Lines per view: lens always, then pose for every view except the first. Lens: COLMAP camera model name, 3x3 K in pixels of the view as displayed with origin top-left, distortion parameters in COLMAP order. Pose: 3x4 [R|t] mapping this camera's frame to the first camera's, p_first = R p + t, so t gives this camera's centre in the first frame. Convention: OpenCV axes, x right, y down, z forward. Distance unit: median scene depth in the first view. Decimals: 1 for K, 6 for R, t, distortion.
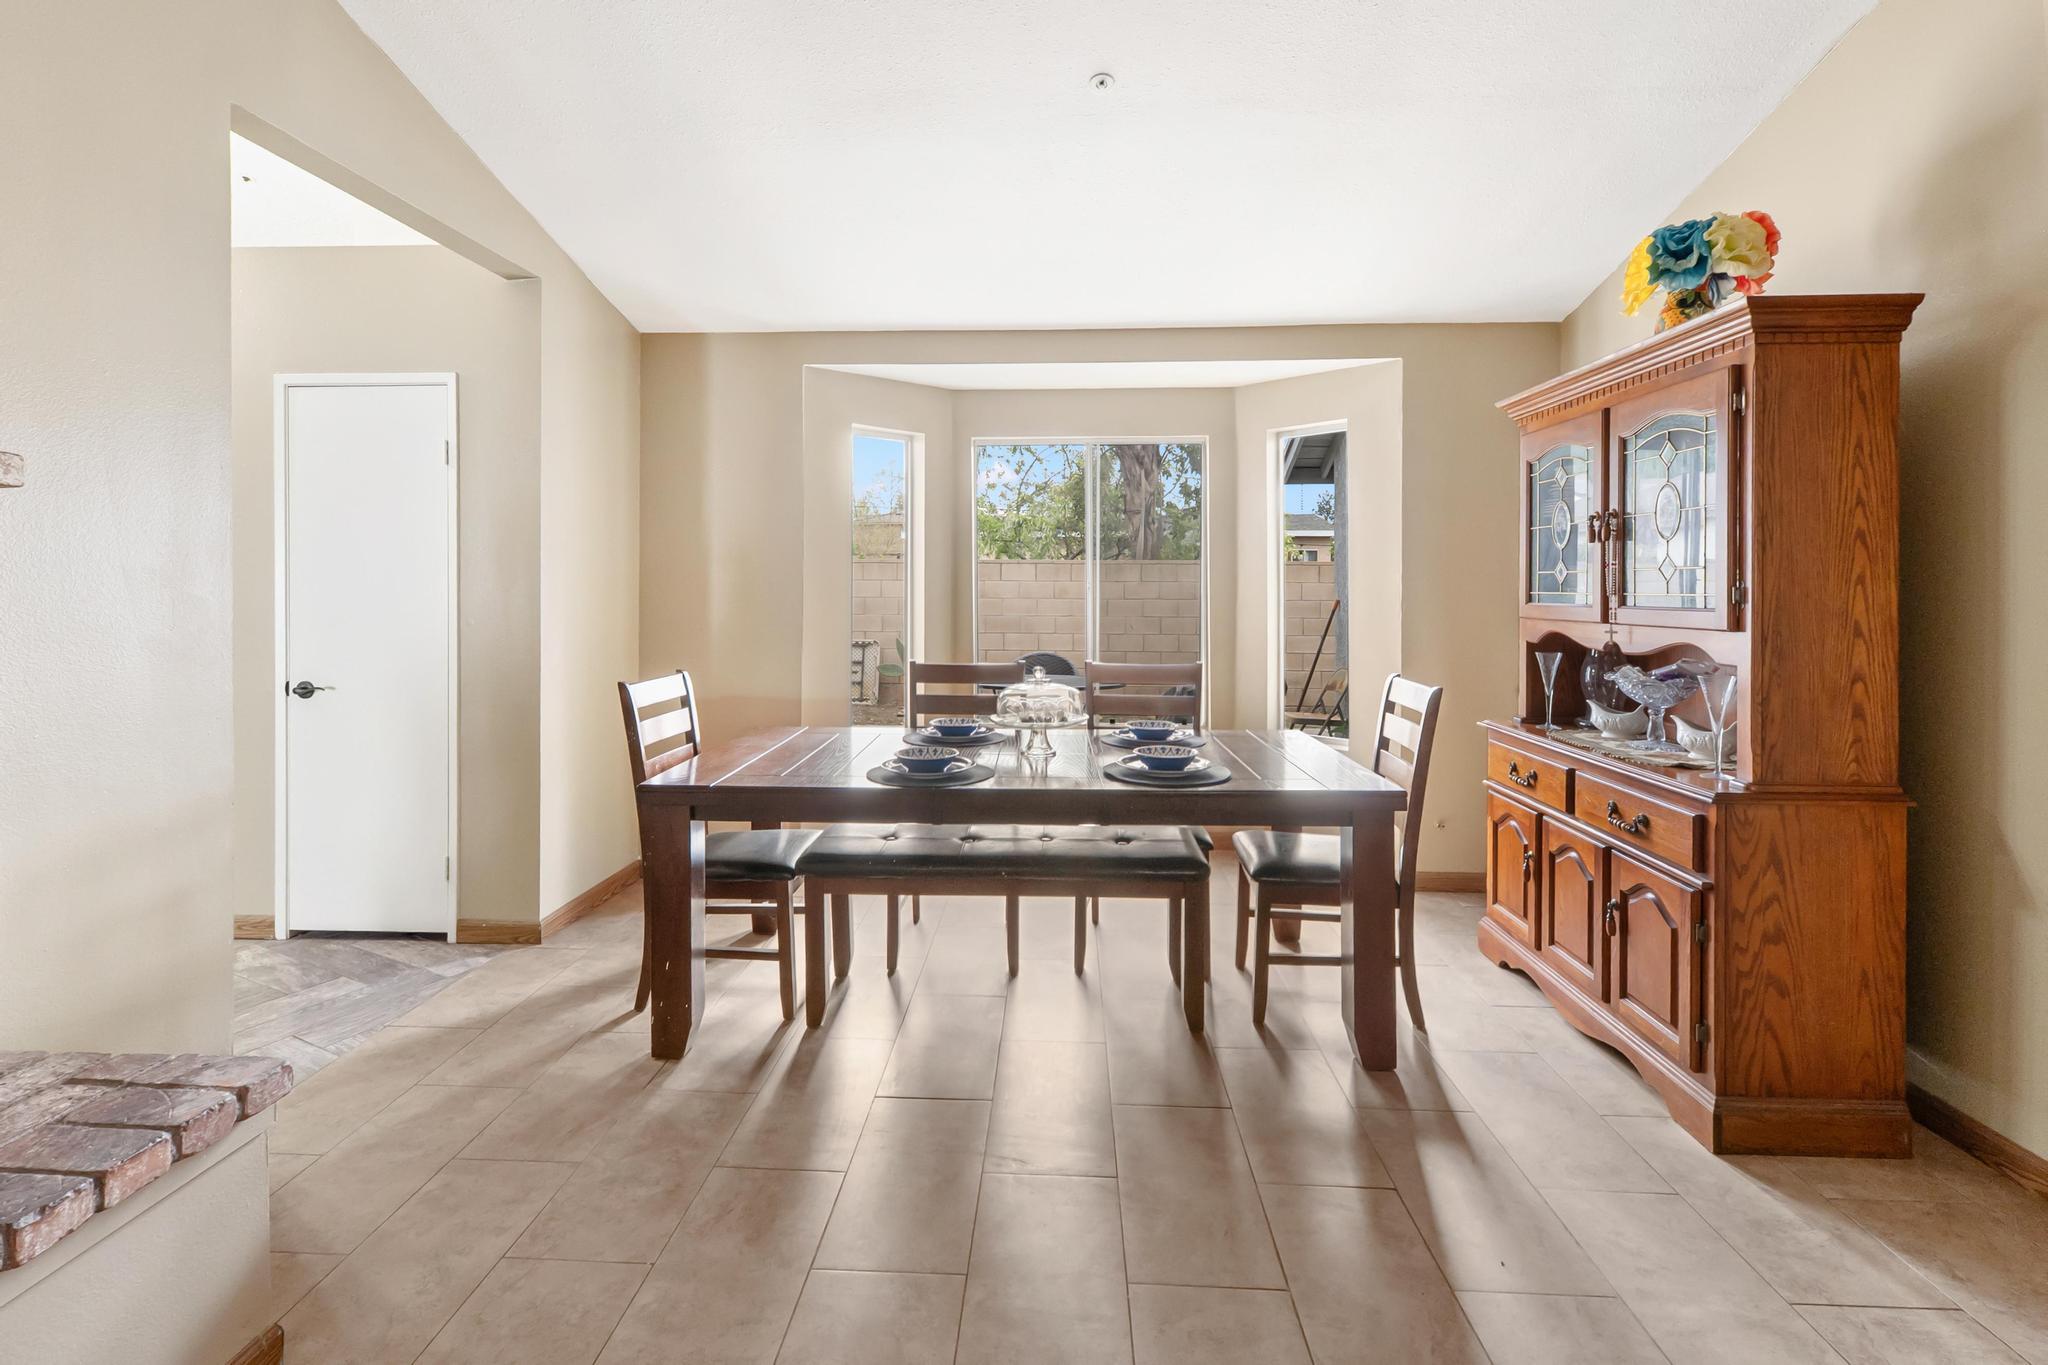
lens RADIAL K [[904.9, 0, 1043.7], [0, 904.9, 595.6], [0, 0, 1]] dist [0.004001, 0.000922]
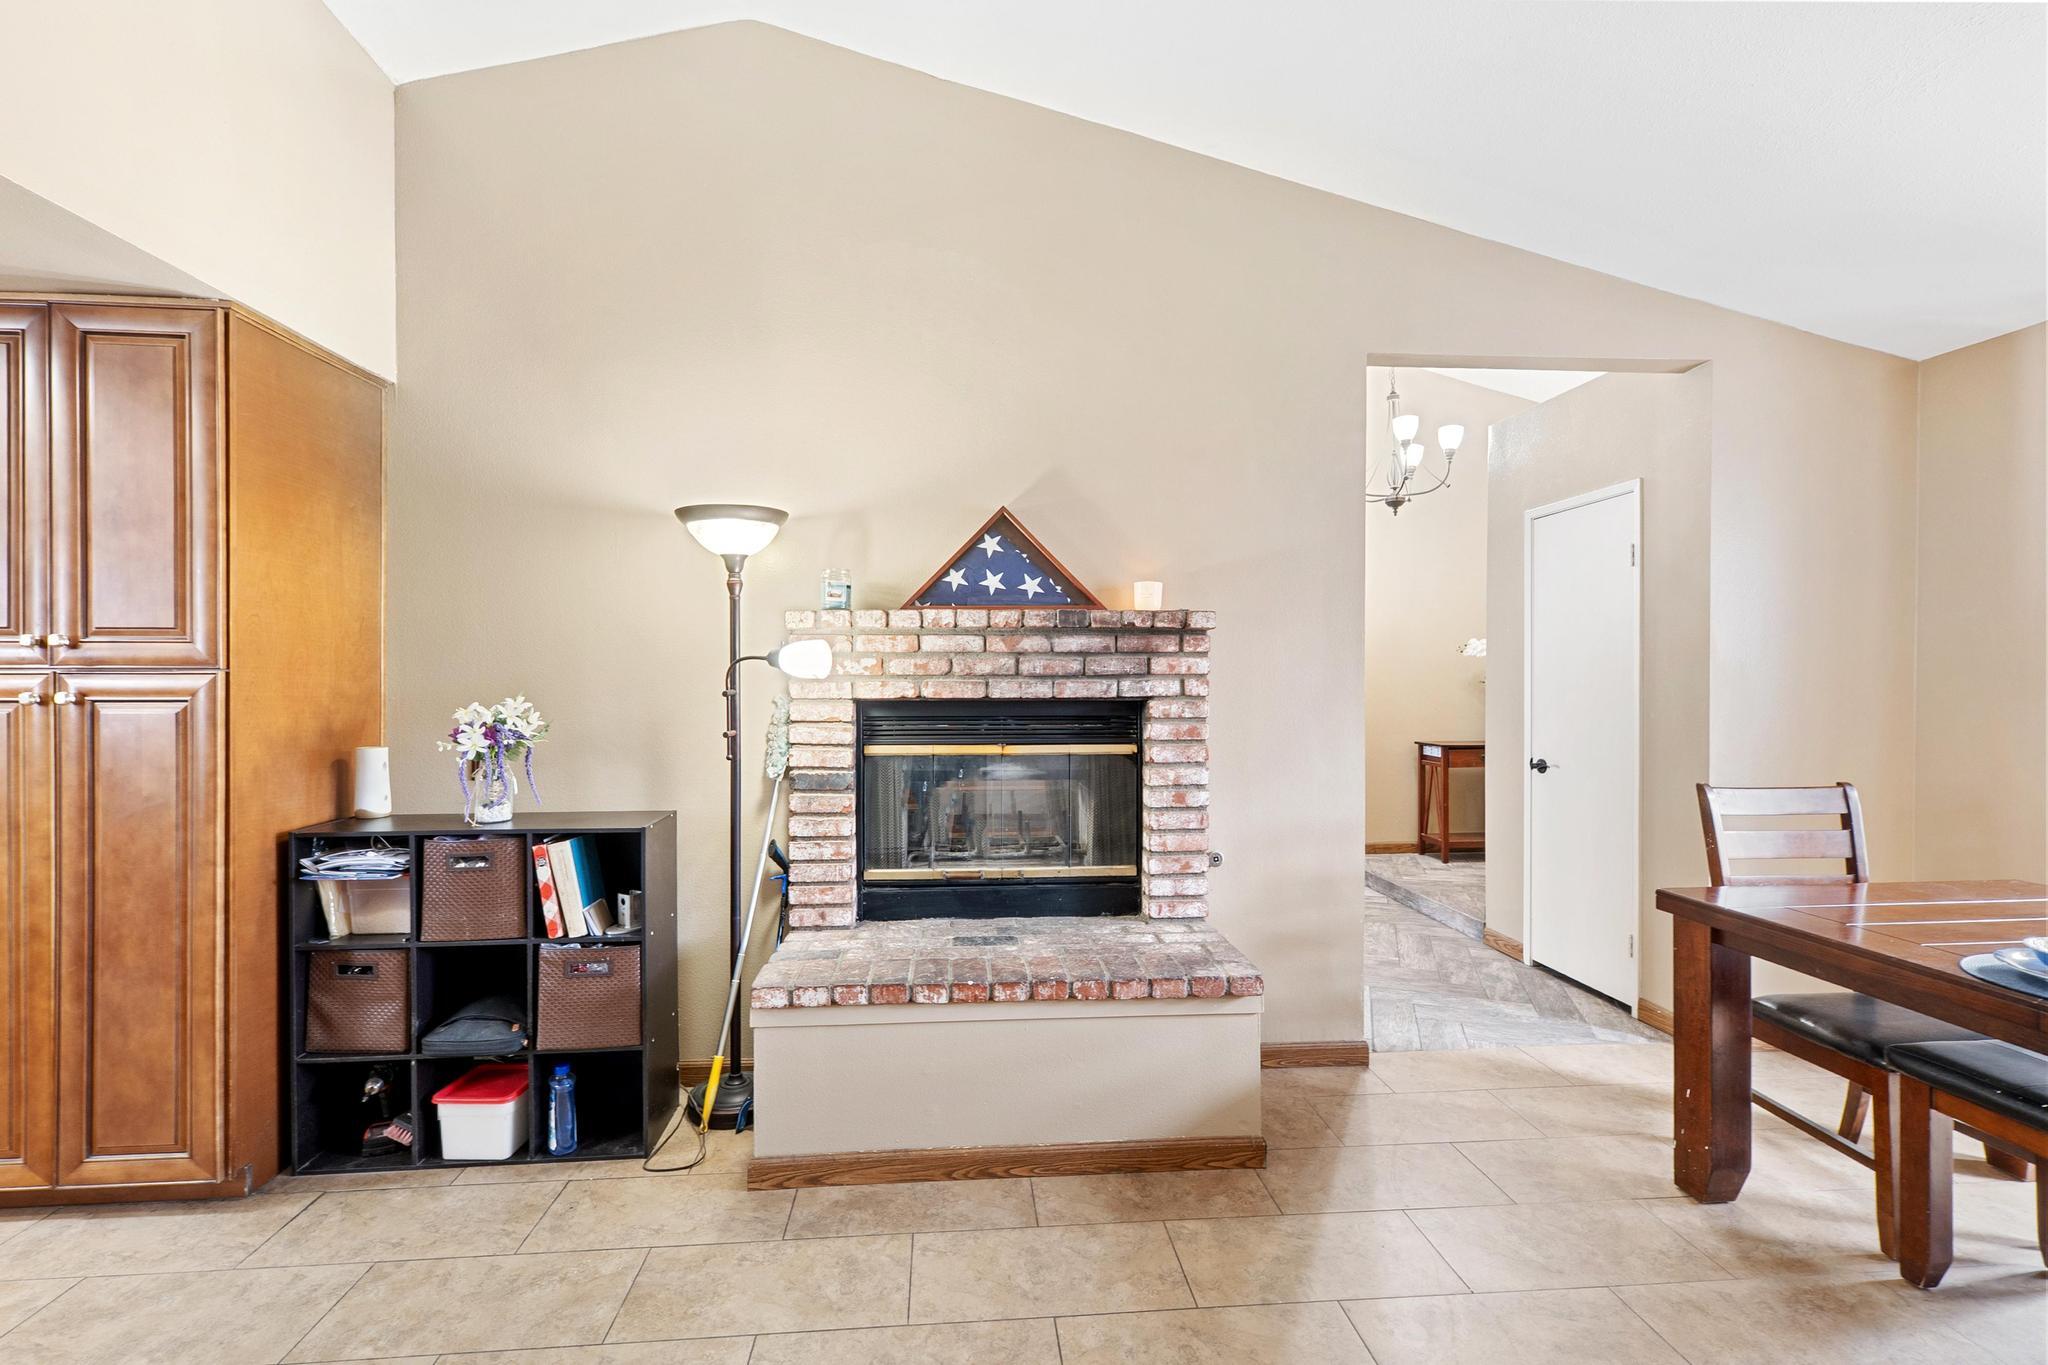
lens RADIAL K [[904.9, 0, 1030.8], [0, 904.9, 685.0], [0, 0, 1]] dist [0.004001, 0.000922]
pose [[0.142357, 0.007214, -0.989789, 0.398377], [-0.009870, 0.999934, 0.005869, -0.005973], [0.989766, 0.008934, 0.142419, 0.206477]]
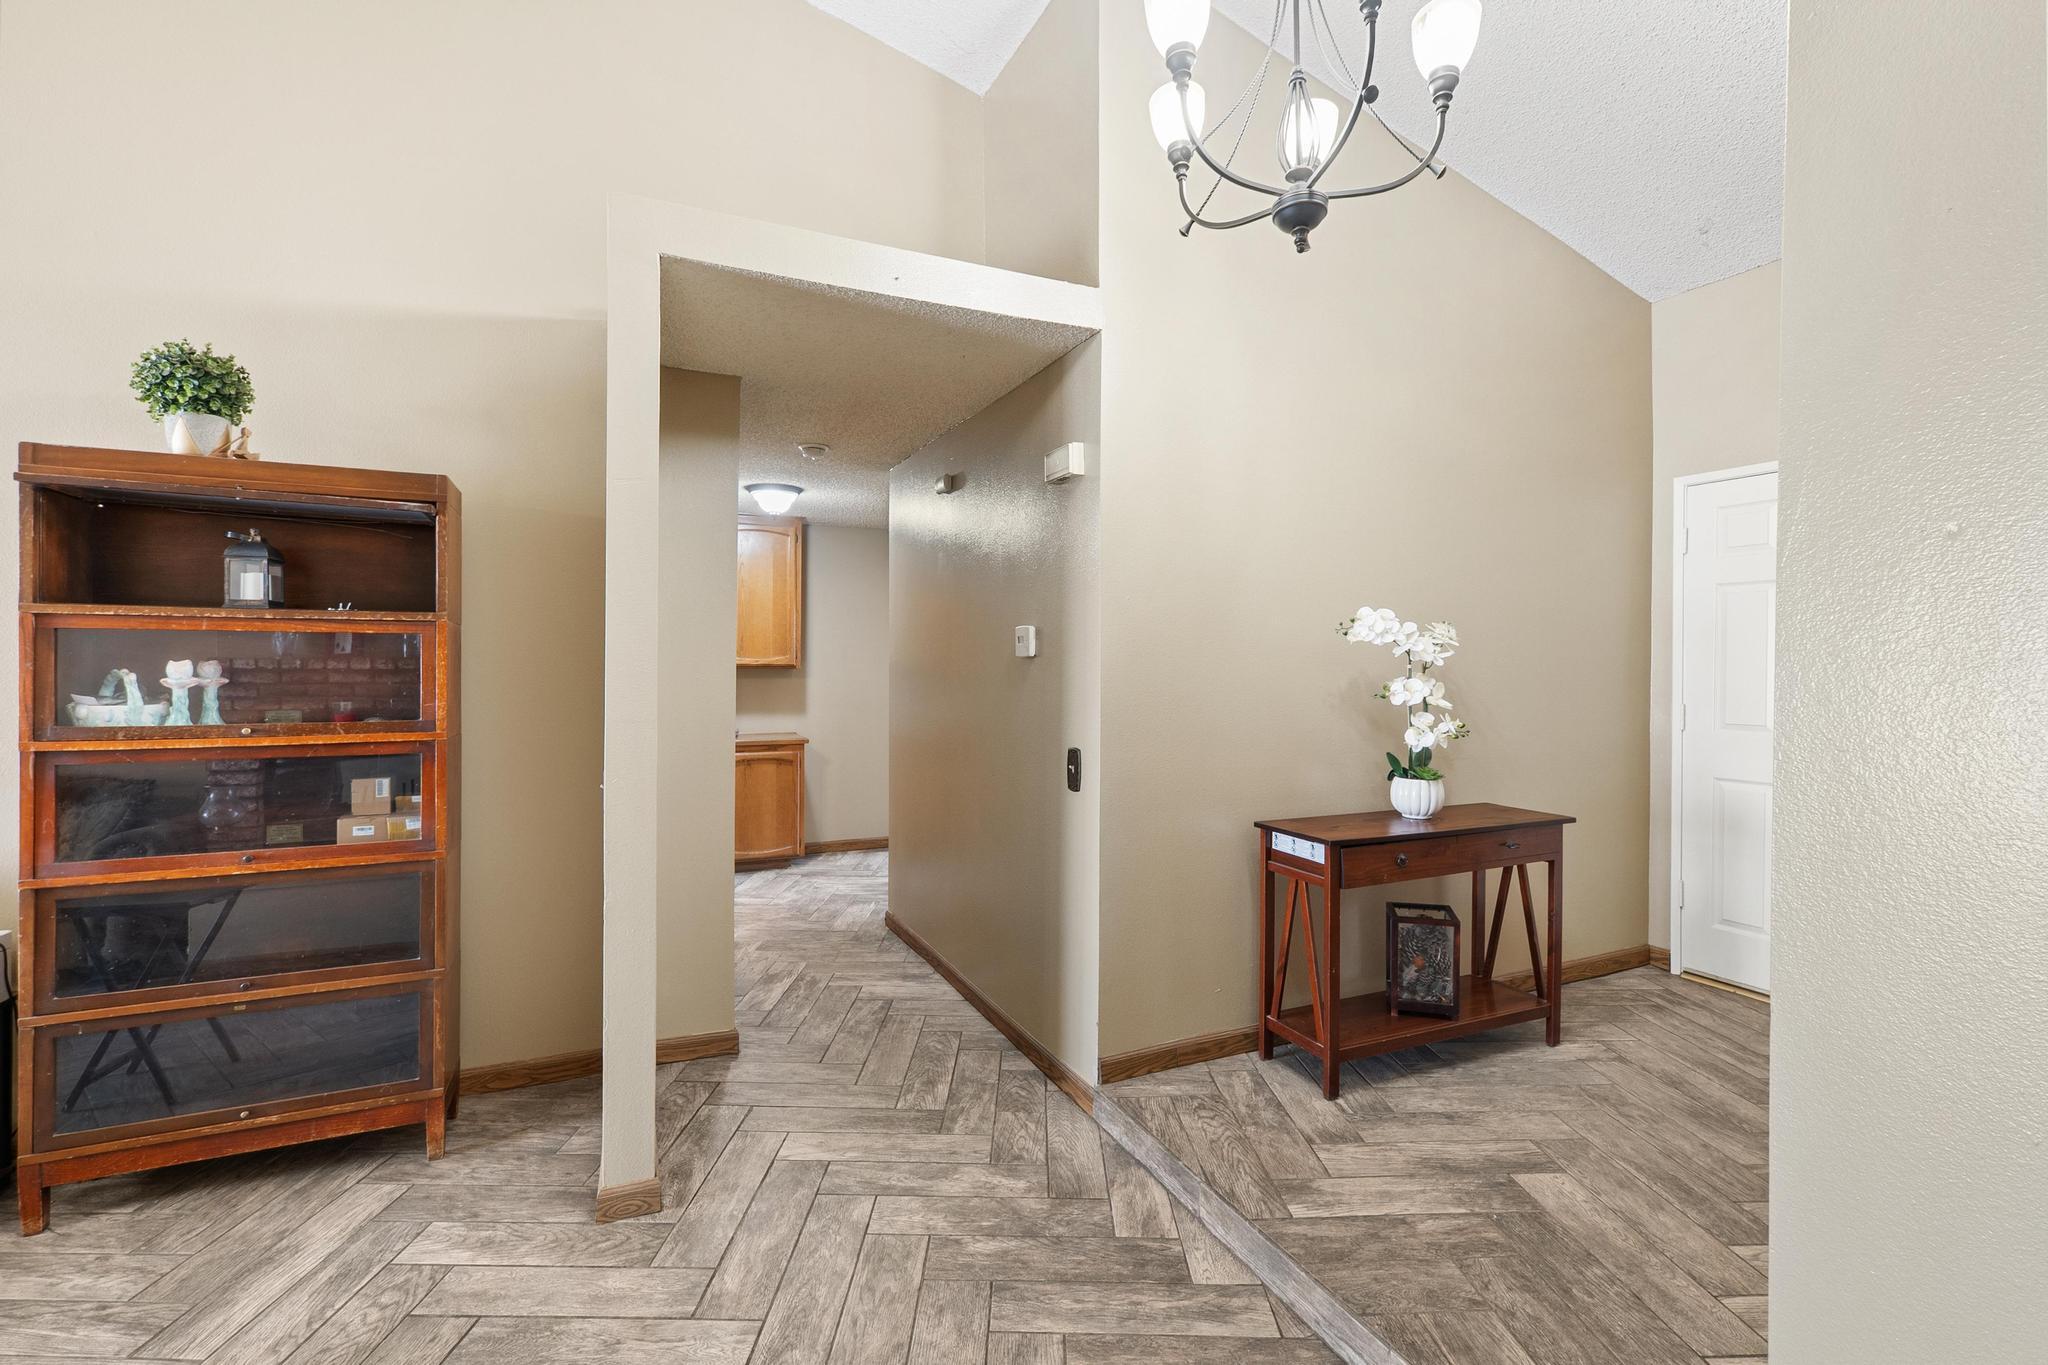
lens RADIAL K [[904.9, 0, 1025.0], [0, 904.9, 675.2], [0, 0, 1]] dist [0.004001, 0.000922]
pose [[0.458554, 0.018065, -0.888483, -1.054105], [-0.016860, 0.999790, 0.011627, -0.048071], [0.888506, 0.009648, 0.458763, 0.816512]]
